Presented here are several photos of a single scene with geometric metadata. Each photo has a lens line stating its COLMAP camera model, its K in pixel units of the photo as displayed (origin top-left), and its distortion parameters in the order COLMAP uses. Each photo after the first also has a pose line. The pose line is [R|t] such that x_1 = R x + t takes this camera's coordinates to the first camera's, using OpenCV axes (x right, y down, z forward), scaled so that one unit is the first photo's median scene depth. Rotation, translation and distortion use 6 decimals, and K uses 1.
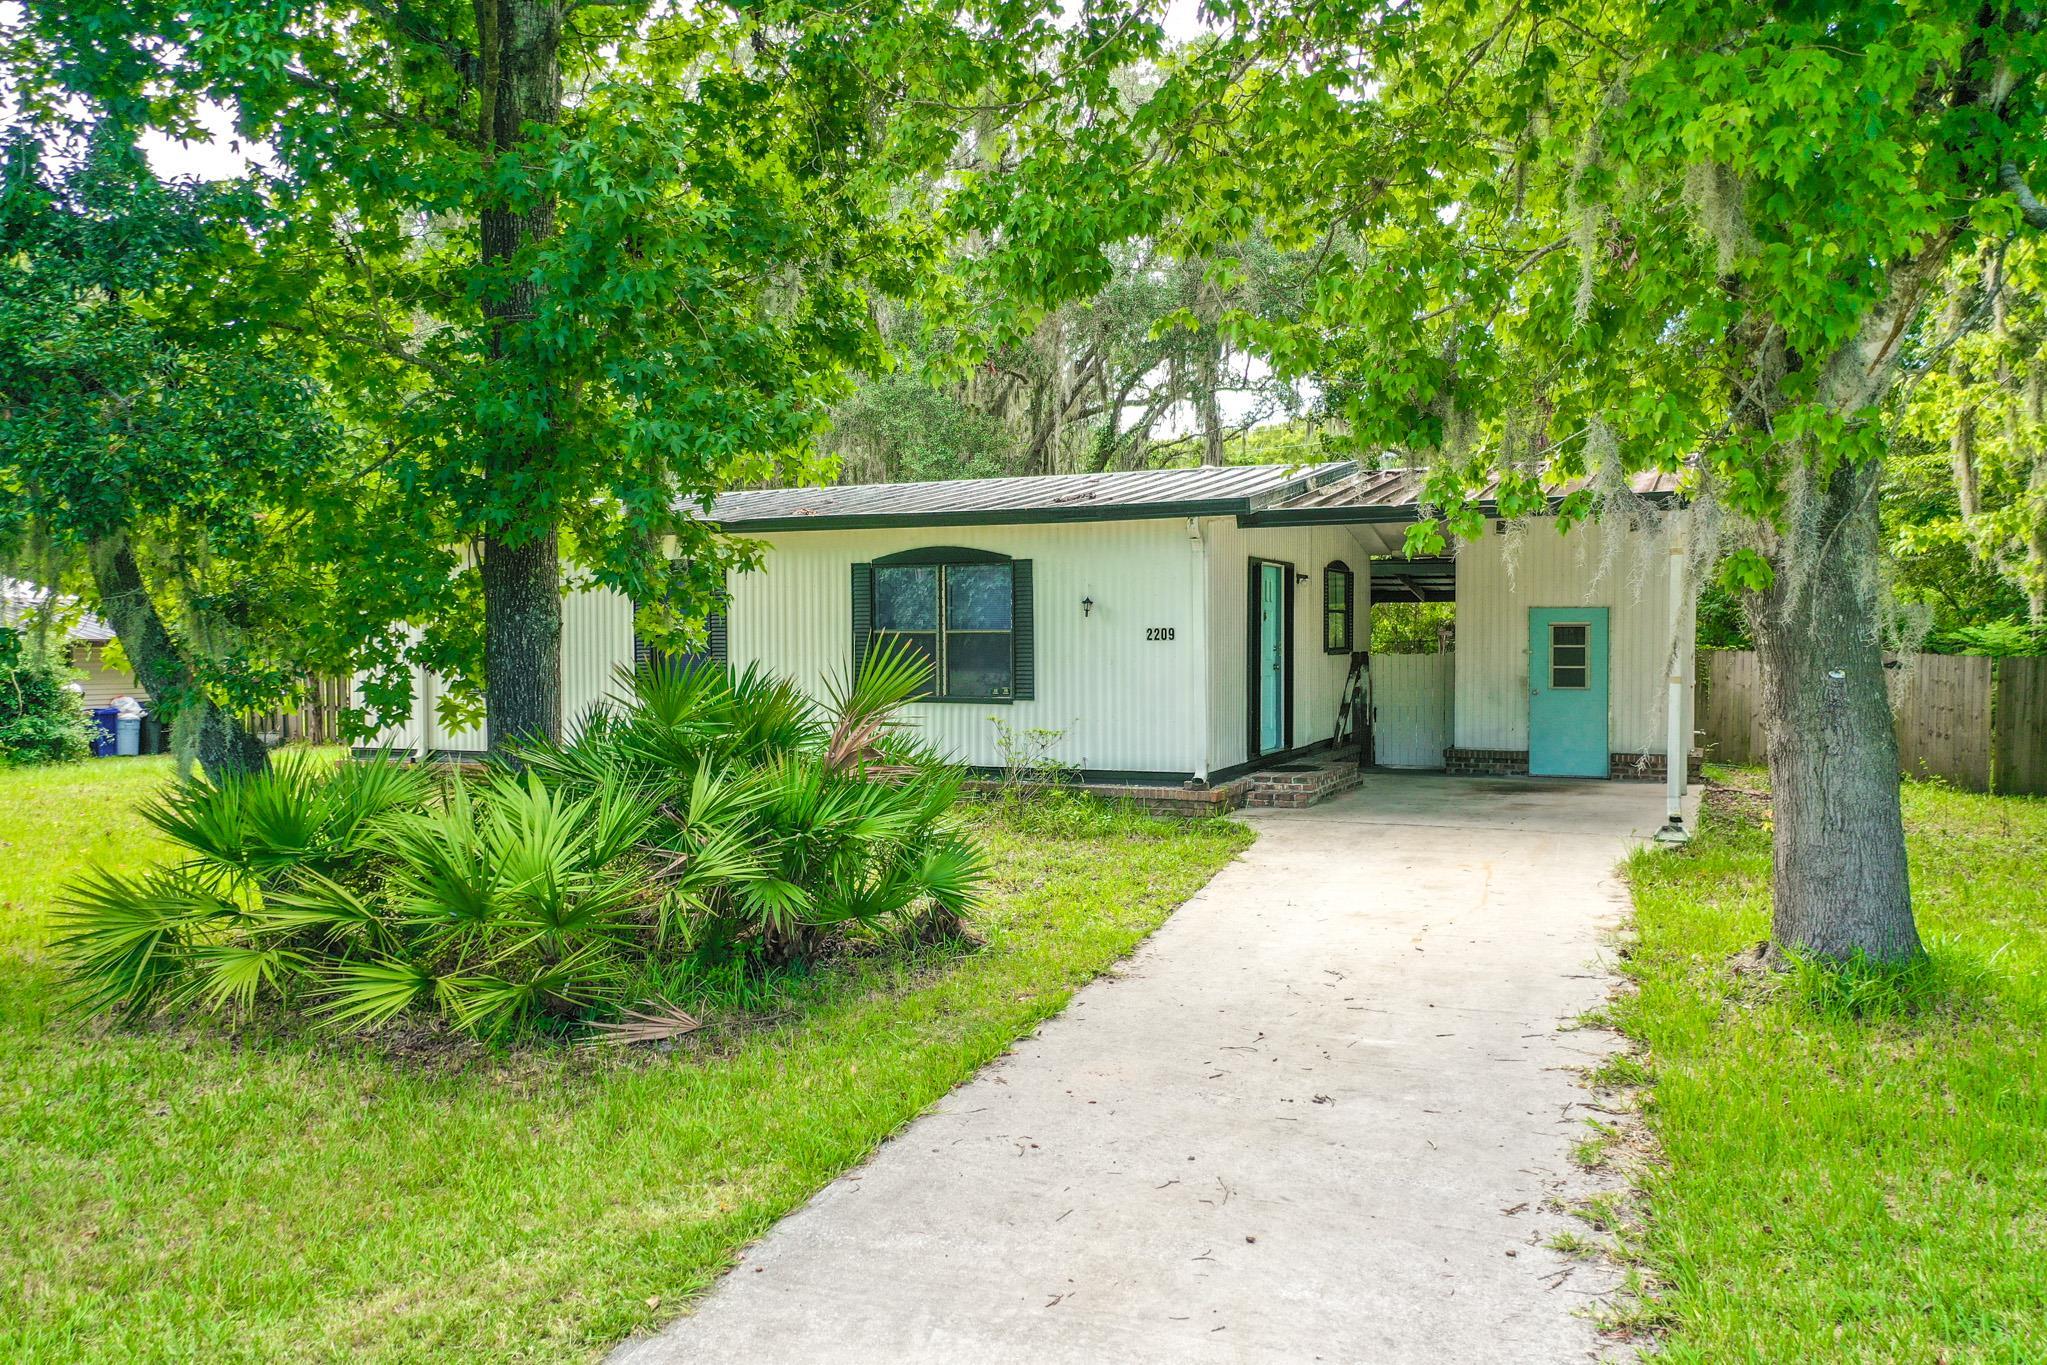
lens RADIAL K [[1598.9, 0, 1034.0], [0, 1598.9, 689.1], [0, 0, 1]] dist [0.004288, 0.006141]
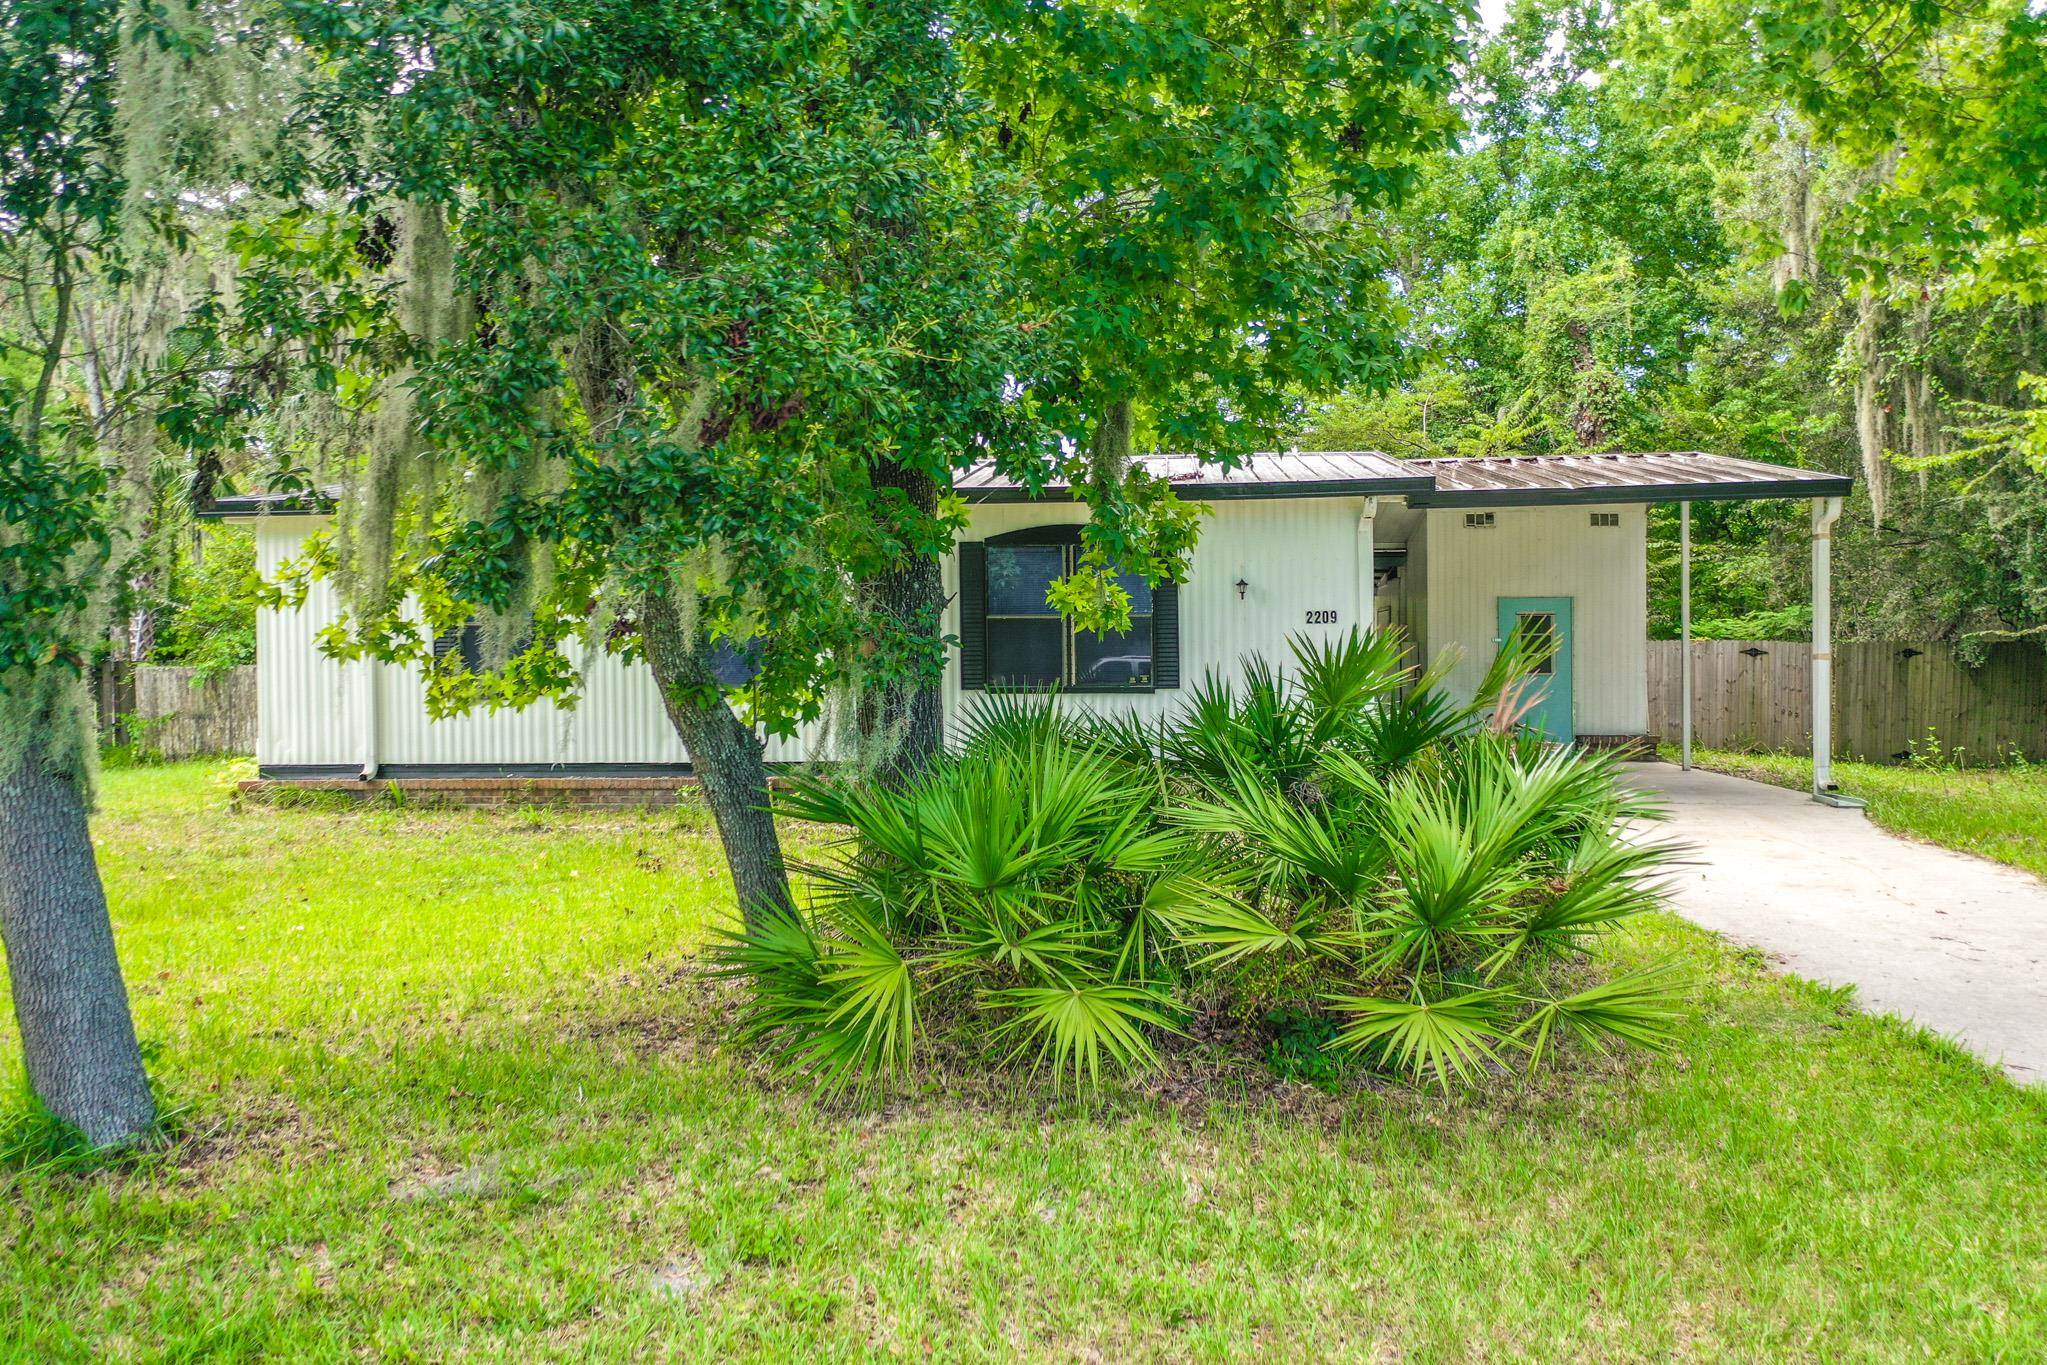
lens RADIAL K [[1598.9, 0, 1034.0], [0, 1598.9, 689.1], [0, 0, 1]] dist [0.004288, 0.006141]
pose [[0.950593, -0.015134, 0.310071, -0.518148], [0.017937, 0.999820, -0.006191, 0.016169], [-0.309922, 0.011447, 0.950693, 0.177735]]
